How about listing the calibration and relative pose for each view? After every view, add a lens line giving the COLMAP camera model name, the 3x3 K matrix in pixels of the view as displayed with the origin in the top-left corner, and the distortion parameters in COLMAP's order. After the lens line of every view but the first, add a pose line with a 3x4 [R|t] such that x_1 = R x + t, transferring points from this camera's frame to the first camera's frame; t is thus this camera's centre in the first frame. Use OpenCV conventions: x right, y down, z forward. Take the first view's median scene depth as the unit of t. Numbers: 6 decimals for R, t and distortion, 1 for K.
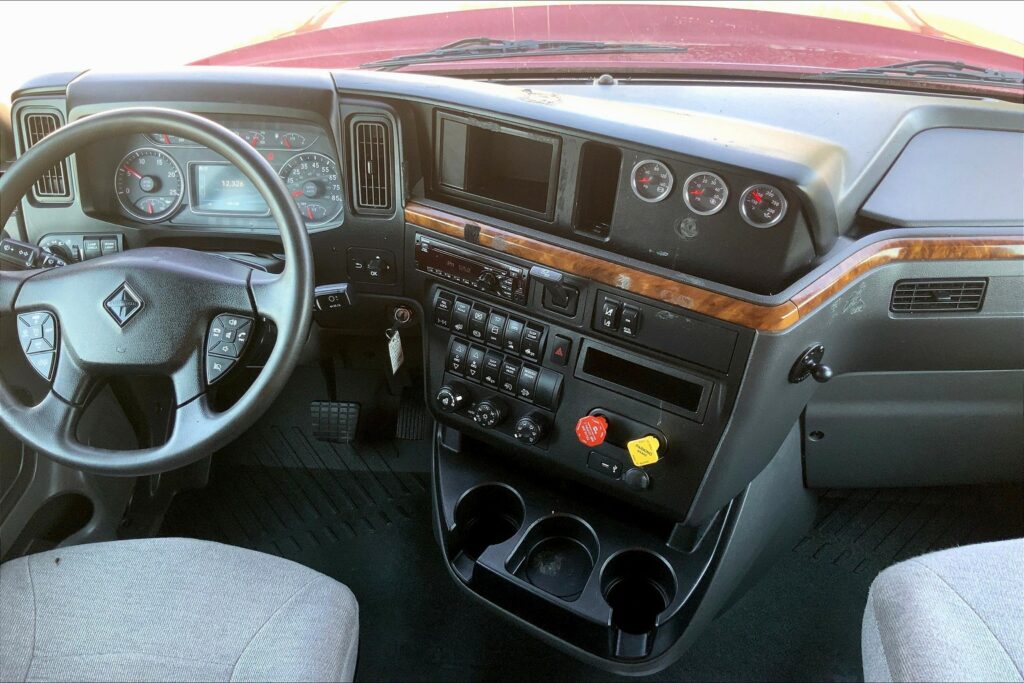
lens RADIAL K [[847.5, 0, 515.8], [0, 847.5, 341.3], [0, 0, 1]] dist [0.075600, -0.149110]
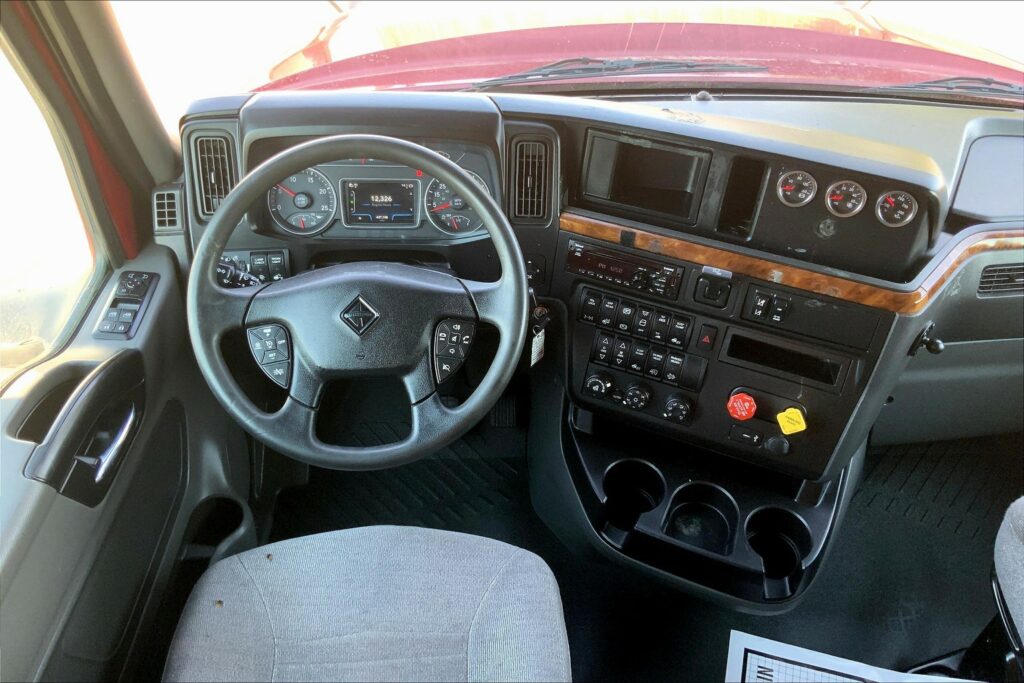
lens RADIAL K [[847.5, 0, 513.2], [0, 847.5, 344.1], [0, 0, 1]] dist [0.075600, -0.149110]
pose [[0.989548, -0.049486, 0.135448, -0.346561], [0.047120, 0.998676, 0.020623, -0.016462], [-0.136290, -0.014025, 0.990570, -0.096227]]
